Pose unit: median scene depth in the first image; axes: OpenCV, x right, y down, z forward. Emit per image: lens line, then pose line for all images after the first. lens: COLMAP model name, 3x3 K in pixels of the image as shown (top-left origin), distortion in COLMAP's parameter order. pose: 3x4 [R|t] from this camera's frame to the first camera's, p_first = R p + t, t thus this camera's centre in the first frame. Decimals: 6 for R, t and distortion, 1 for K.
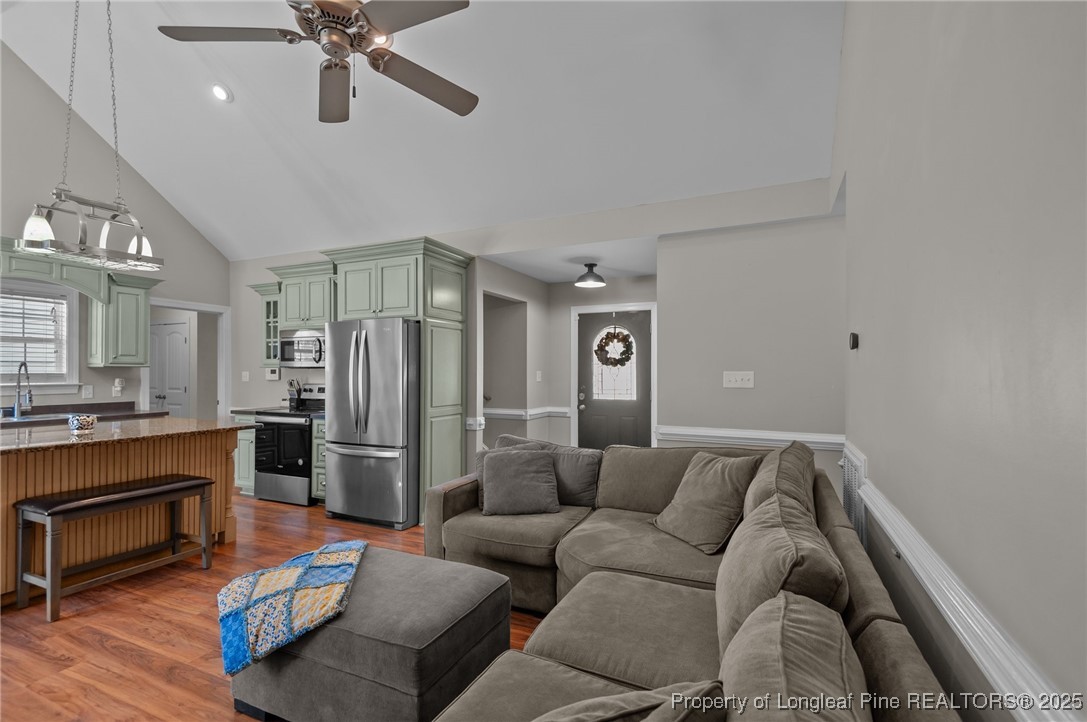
lens RADIAL K [[490.4, 0, 543.3], [0, 490.4, 369.2], [0, 0, 1]] dist [0.005045, -0.005546]
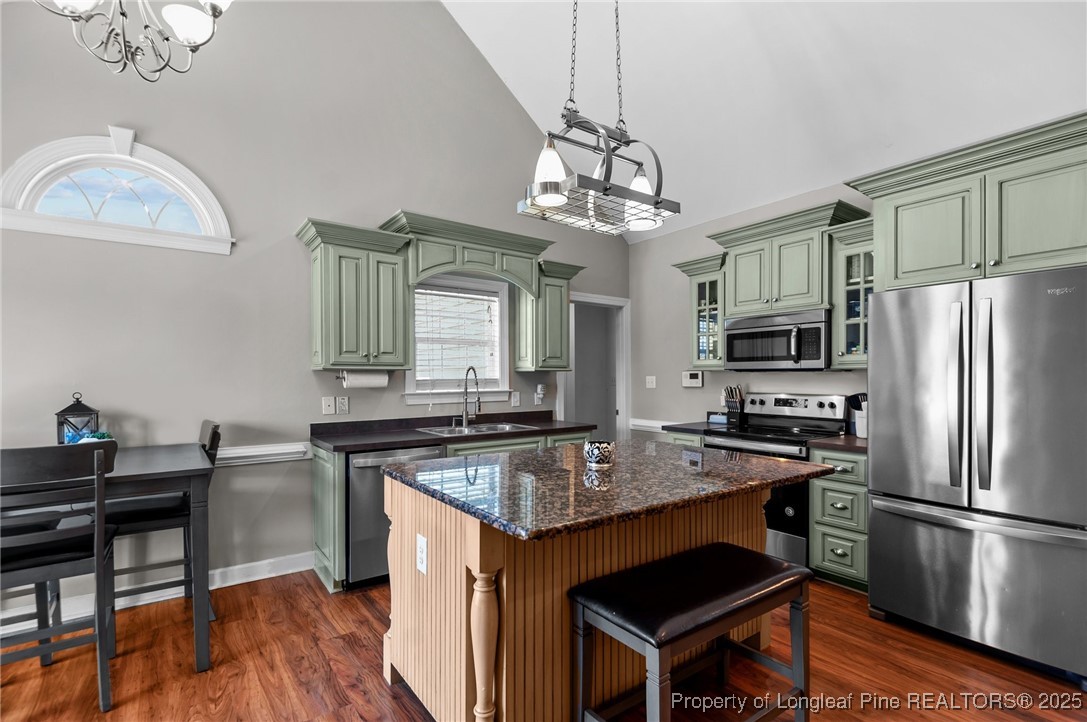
lens RADIAL K [[490.4, 0, 544.6], [0, 490.4, 384.6], [0, 0, 1]] dist [0.005045, -0.005546]
pose [[0.869511, 0.006162, -0.493875, -0.445211], [0.004214, 0.999793, 0.019893, 0.002041], [0.493895, -0.019379, 0.869305, 0.251734]]
